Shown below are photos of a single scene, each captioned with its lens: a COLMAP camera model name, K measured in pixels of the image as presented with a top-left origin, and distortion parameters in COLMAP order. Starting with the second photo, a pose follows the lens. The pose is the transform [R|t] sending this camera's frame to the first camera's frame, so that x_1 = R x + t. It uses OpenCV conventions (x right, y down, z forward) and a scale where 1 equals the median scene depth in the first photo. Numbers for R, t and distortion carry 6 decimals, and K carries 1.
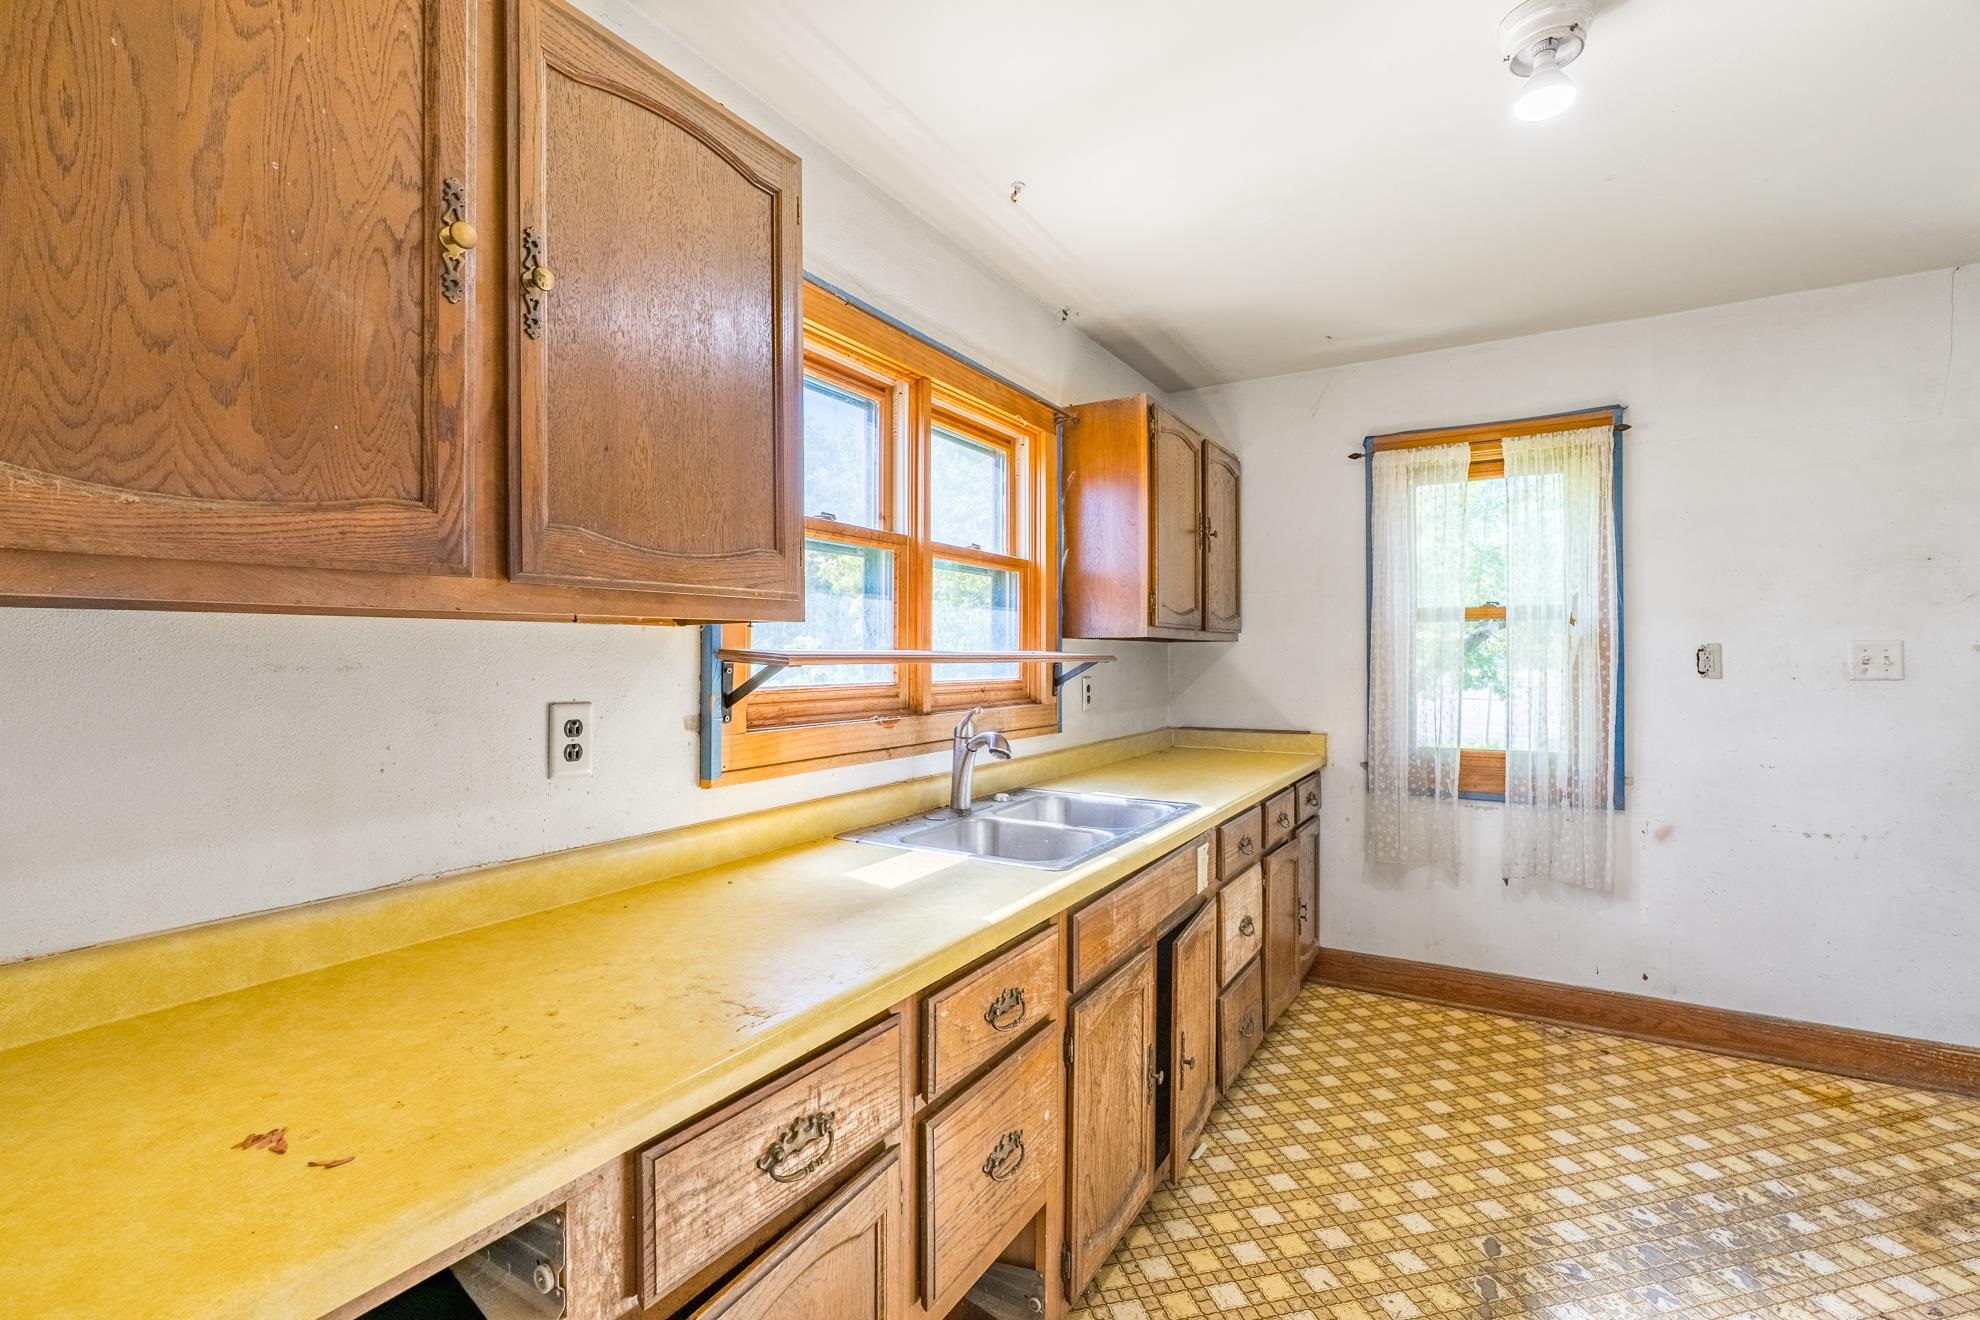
lens RADIAL K [[906.1, 0, 991.4], [0, 906.1, 648.2], [0, 0, 1]] dist [0.000169, 0.001265]
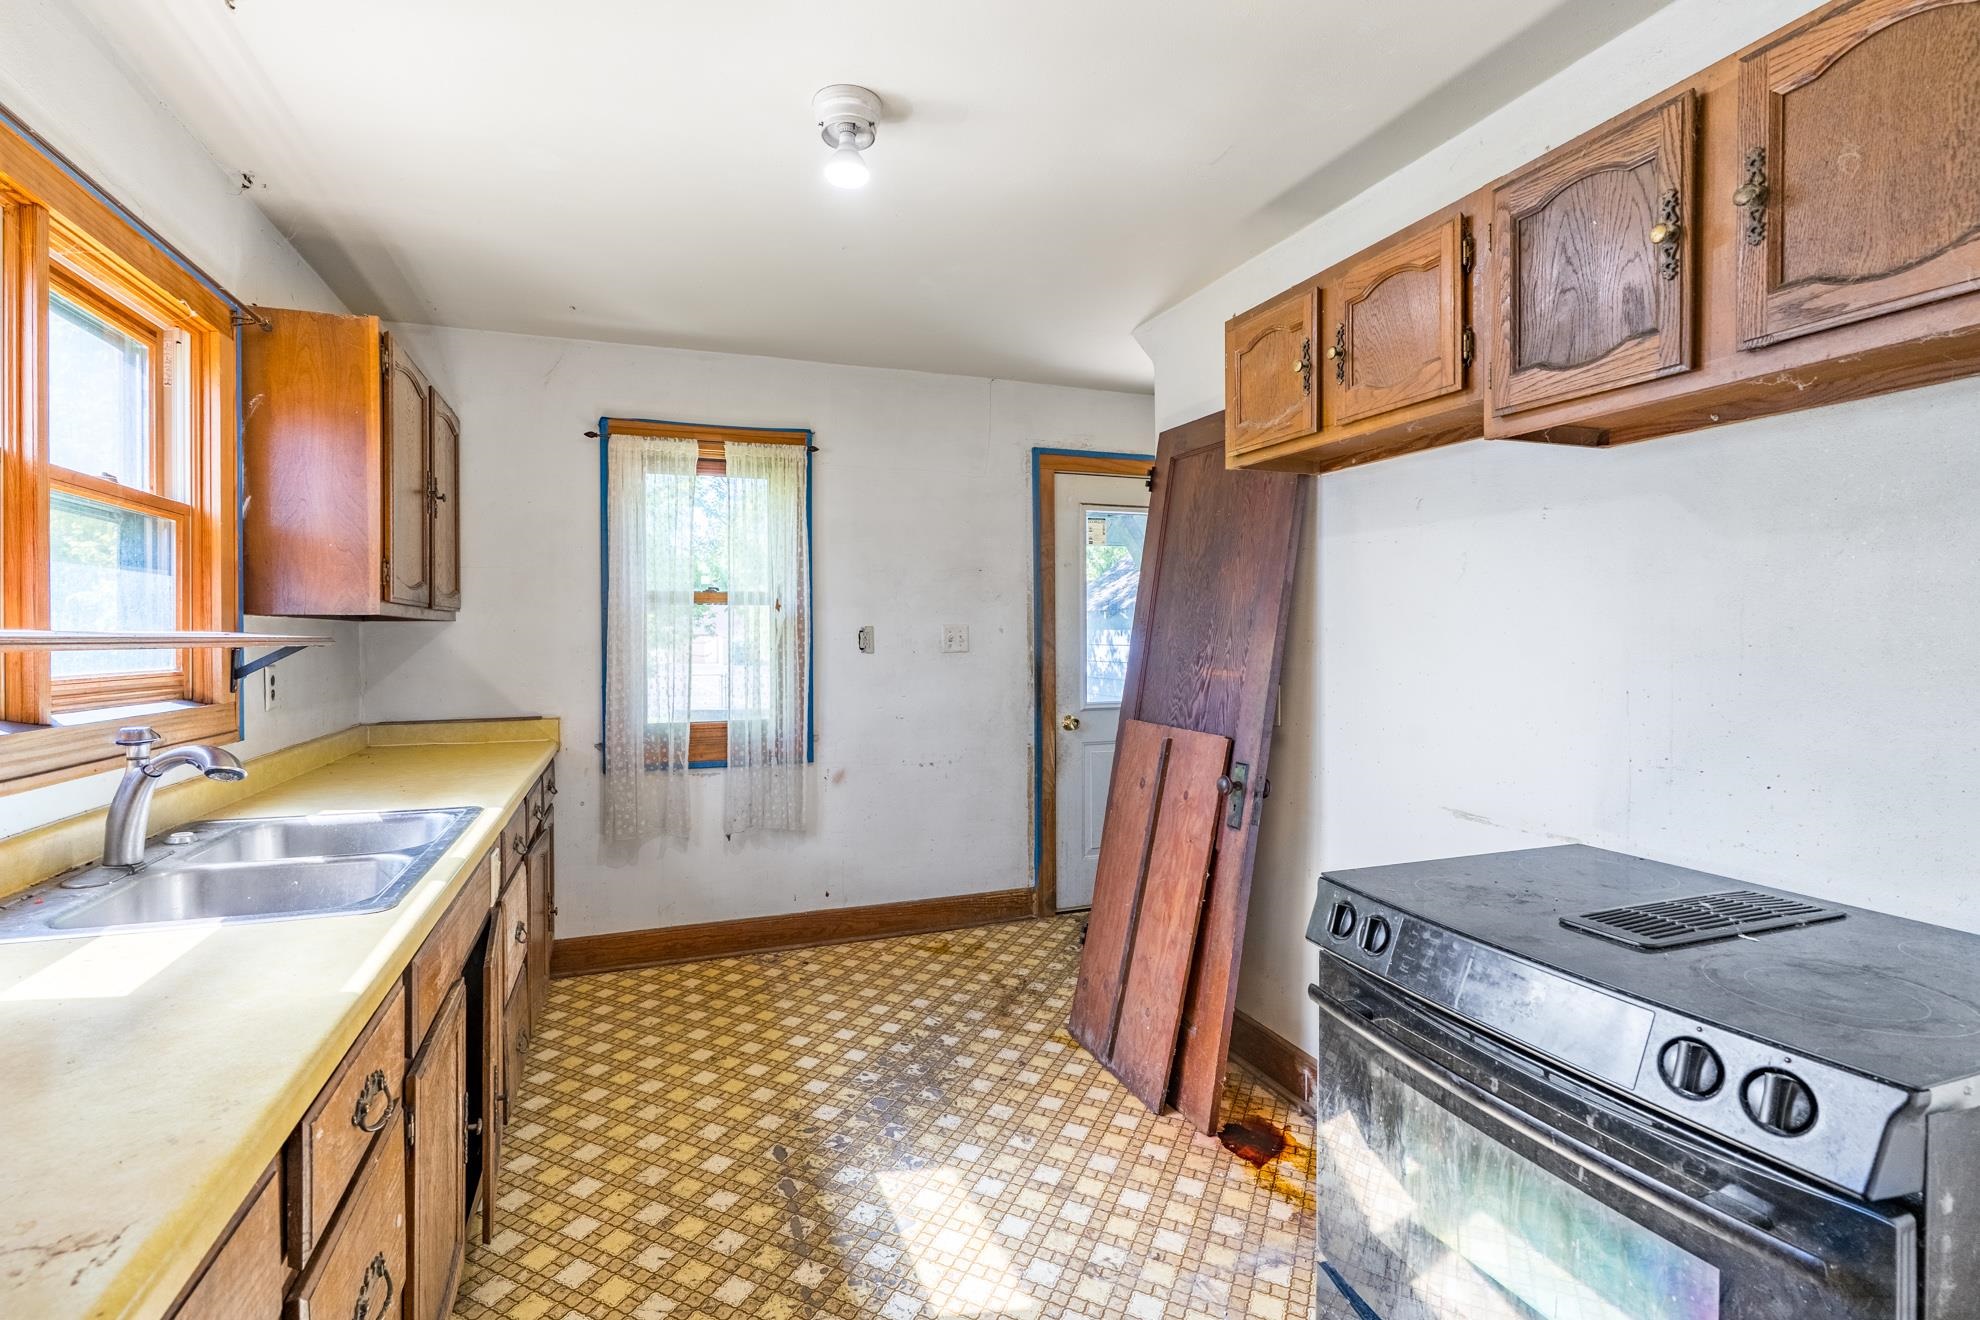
lens RADIAL K [[909.3, 0, 969.6], [0, 909.3, 634.3], [0, 0, 1]] dist [-0.002997, 0.001323]
pose [[0.633641, -0.001234, 0.773626, -0.136216], [-0.003006, 0.999987, 0.004056, 0.000685], [-0.773621, -0.004896, 0.633629, 0.068915]]
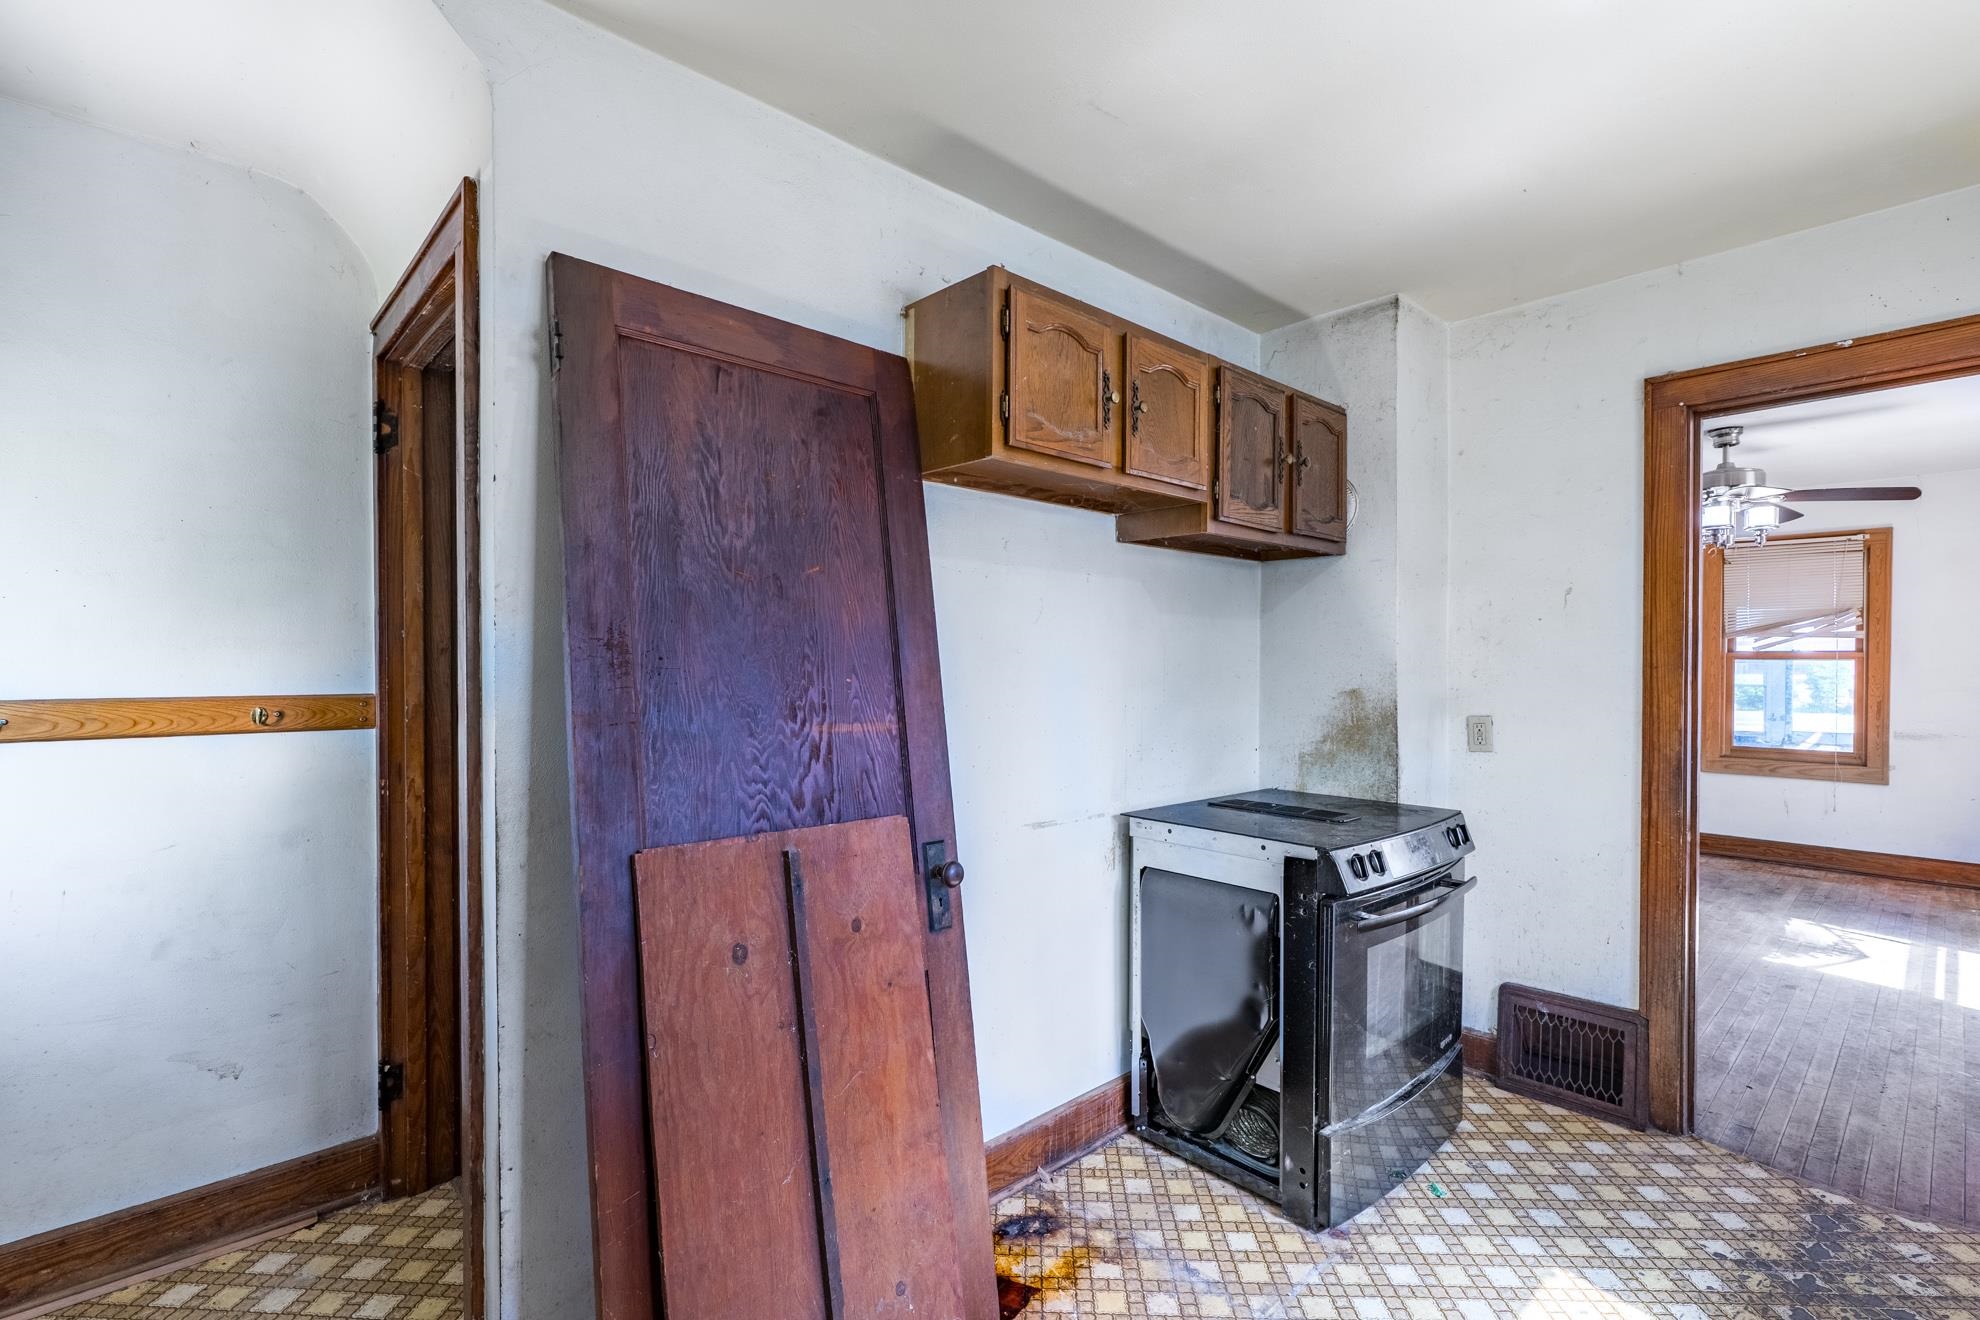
lens RADIAL K [[922.8, 0, 975.9], [0, 922.8, 675.0], [0, 0, 1]] dist [0.000813, -0.000005]
pose [[-0.959965, -0.001614, 0.280116, 0.524224], [0.000017, 0.999983, 0.005820, 0.003299], [-0.280120, 0.005591, -0.959949, 1.105876]]
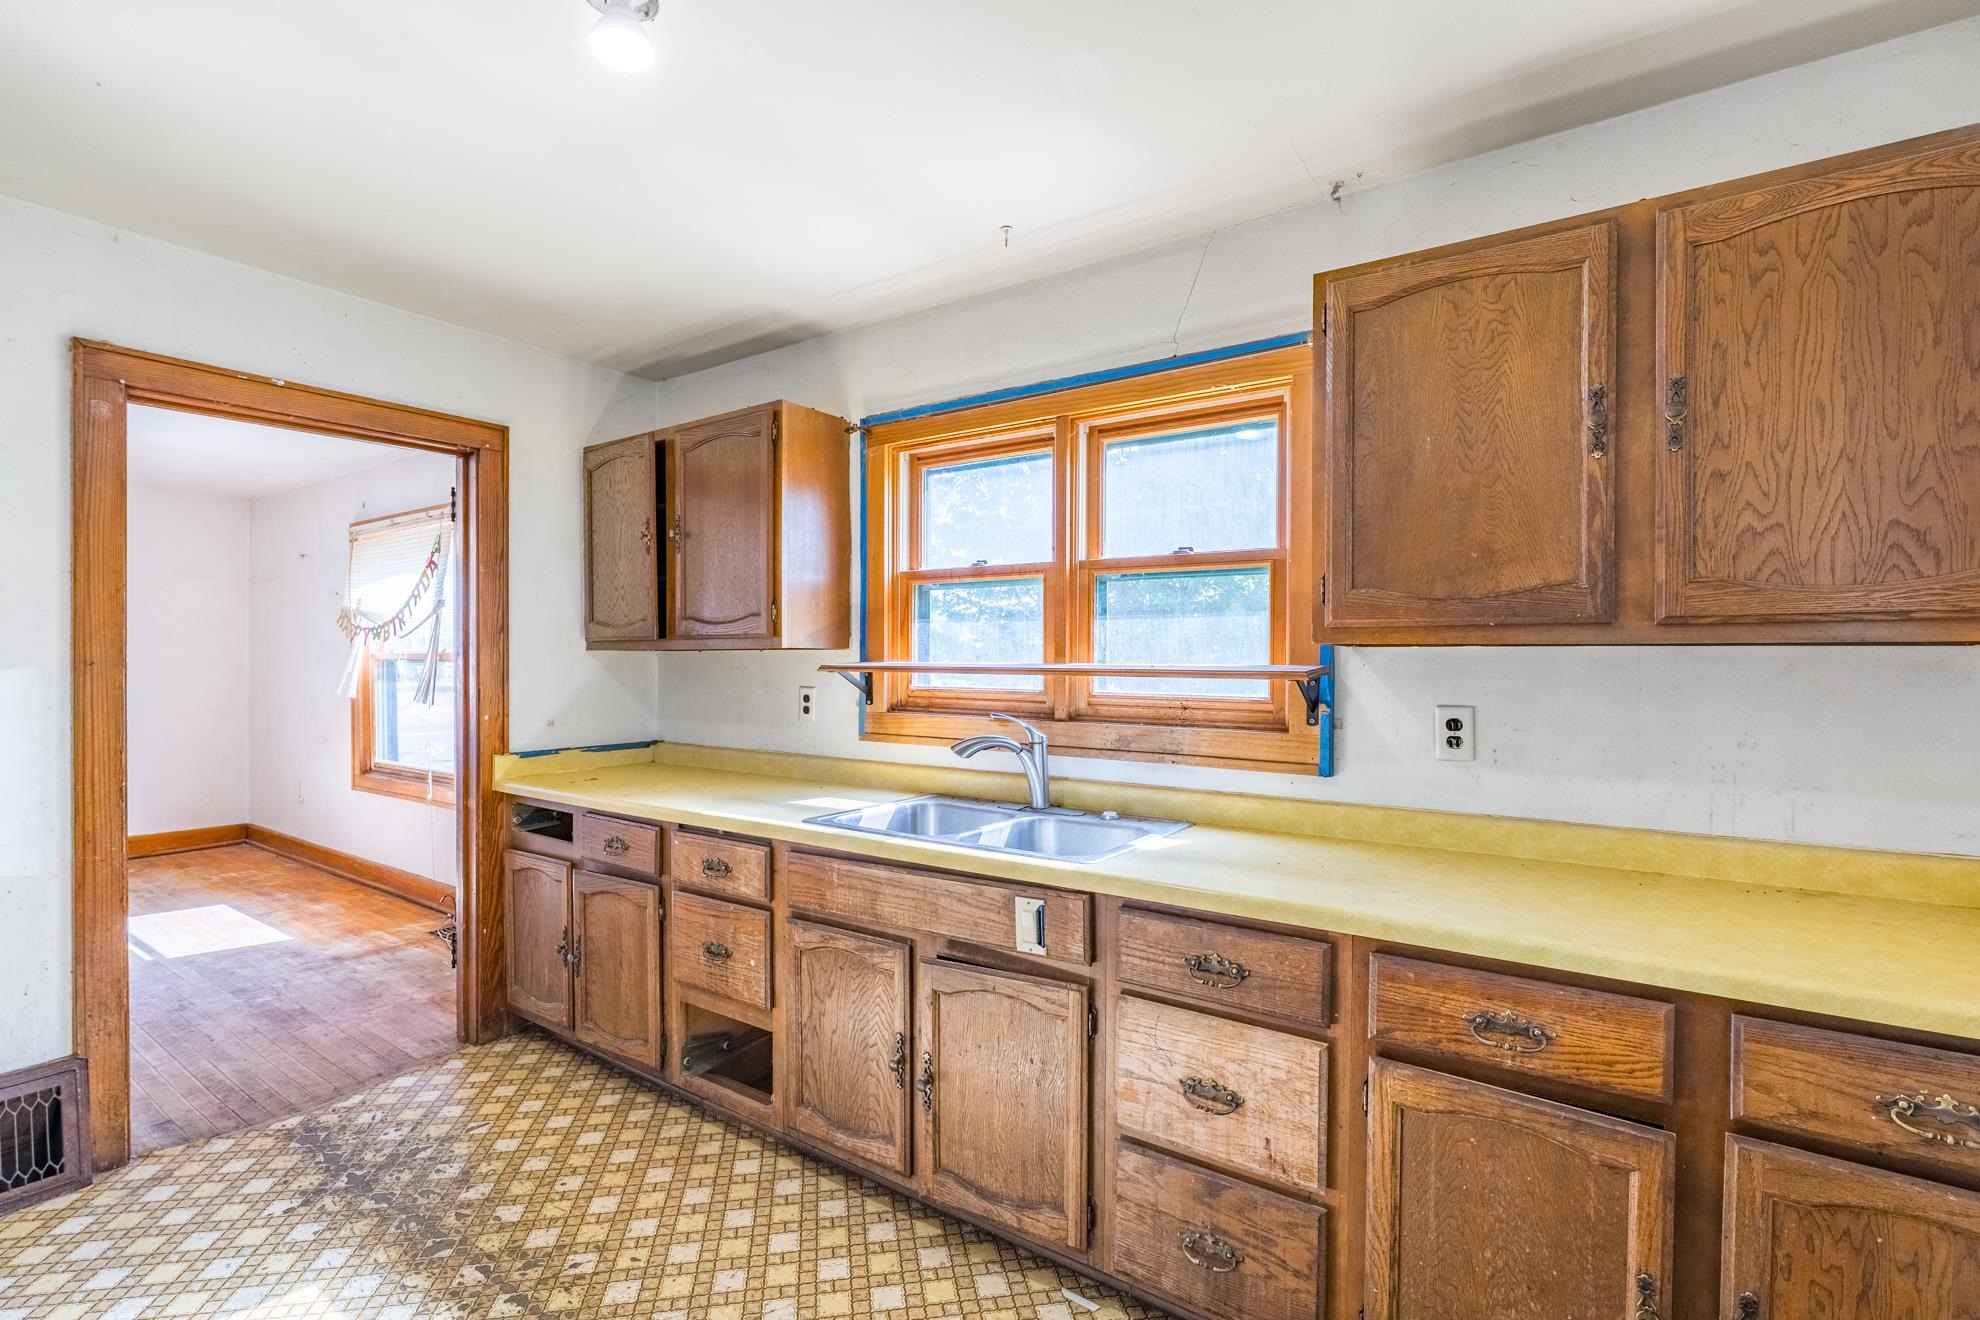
lens RADIAL K [[874.3, 0, 989.4], [0, 874.3, 671.7], [0, 0, 1]] dist [-0.002196, 0.000043]
pose [[-0.060666, 0.011532, -0.998091, 0.886335], [0.001417, 0.999933, 0.011467, 0.000348], [0.998157, -0.000718, -0.060679, 0.867698]]
